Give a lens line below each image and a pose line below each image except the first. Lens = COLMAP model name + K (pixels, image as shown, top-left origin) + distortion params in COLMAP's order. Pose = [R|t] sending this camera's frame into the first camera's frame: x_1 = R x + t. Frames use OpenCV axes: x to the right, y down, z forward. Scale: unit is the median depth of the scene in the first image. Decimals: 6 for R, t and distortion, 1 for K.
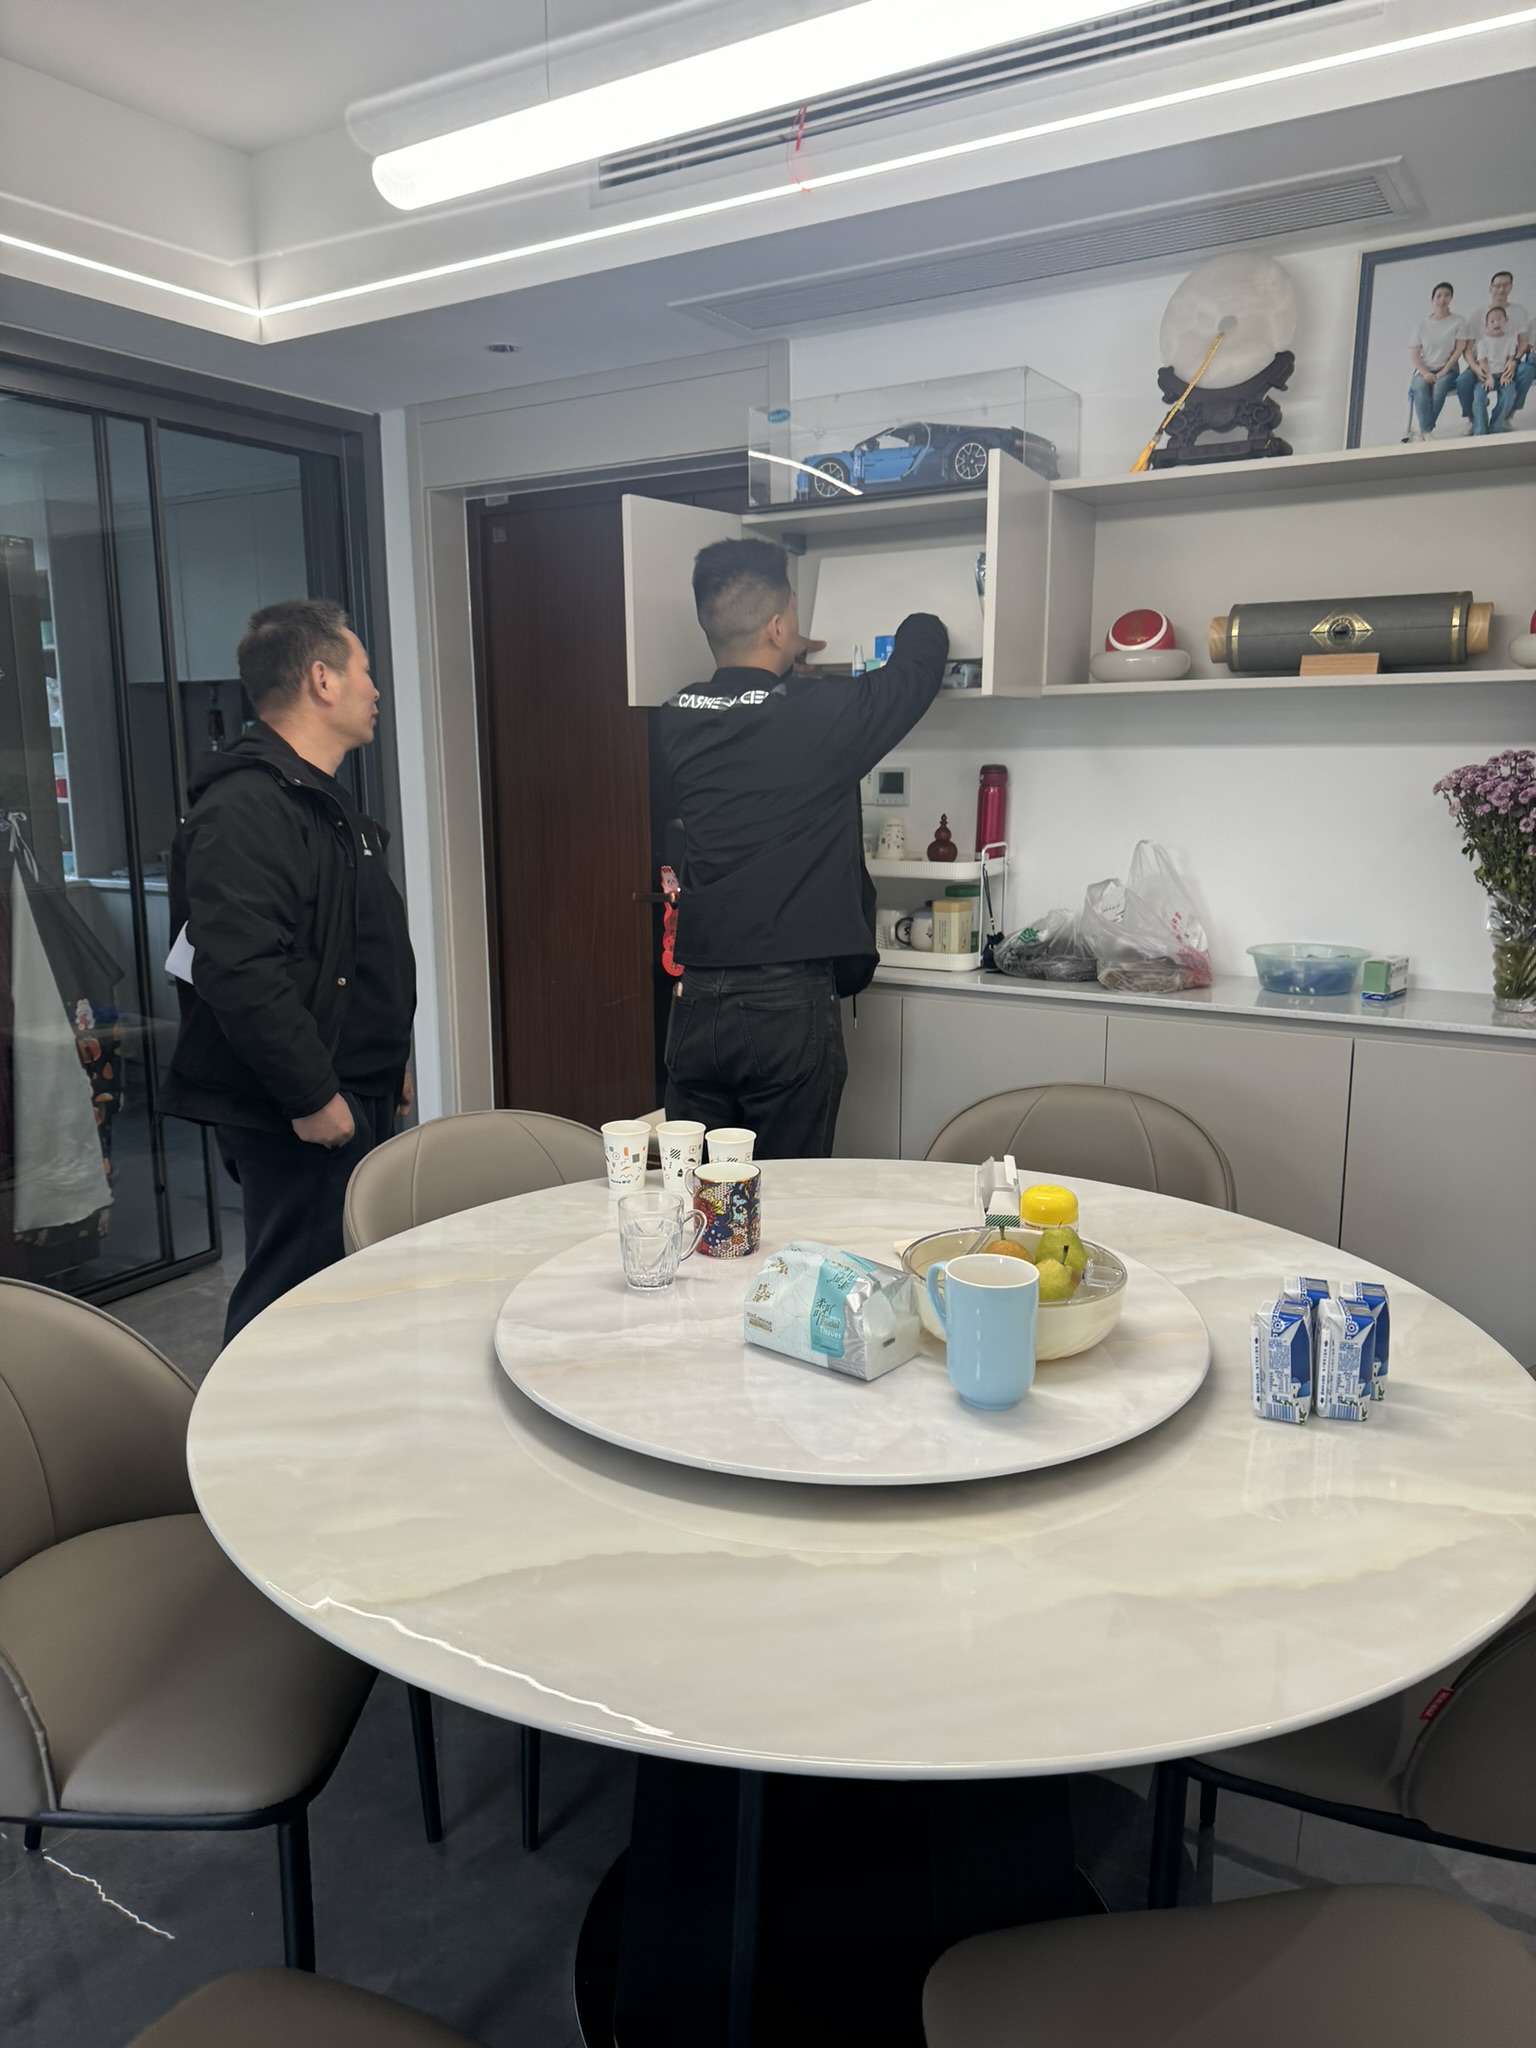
lens RADIAL K [[1425.4, 0, 768.0], [0, 1425.4, 1024.0], [0, 0, 1]] dist [0.002989, -0.033077]
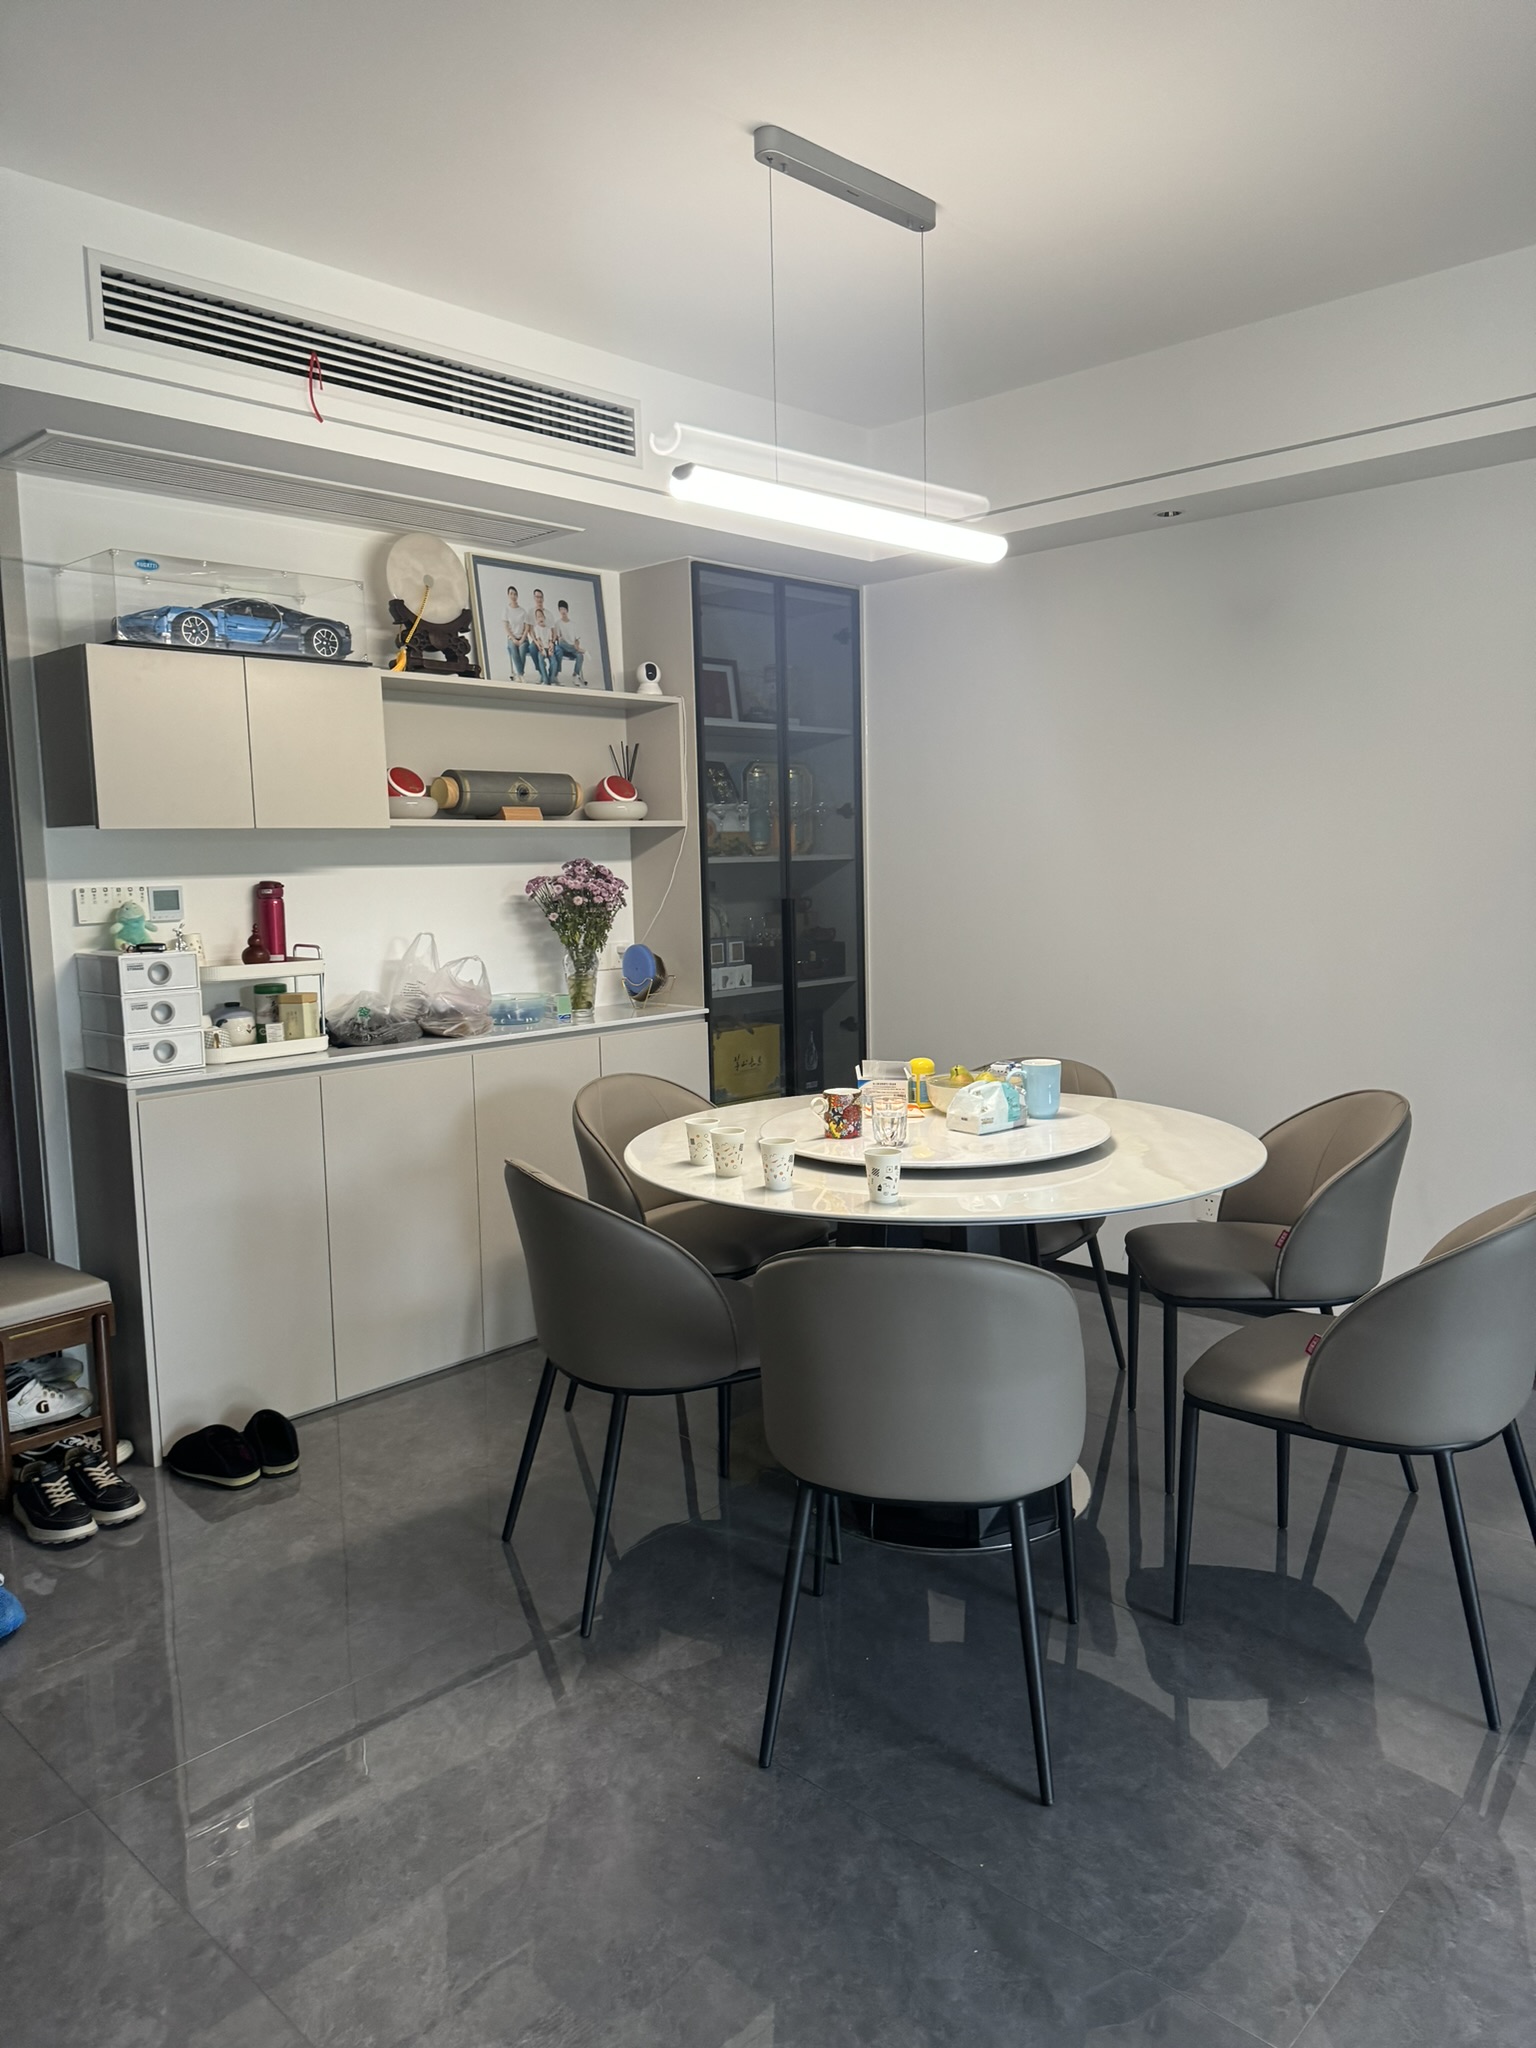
lens RADIAL K [[1425.4, 0, 768.0], [0, 1425.4, 1024.0], [0, 0, 1]] dist [0.002989, -0.033077]
pose [[0.220757, -0.101944, 0.969986, -1.090214], [0.200783, 0.977971, 0.057087, -0.059663], [-0.954438, 0.182155, 0.236363, 0.407515]]
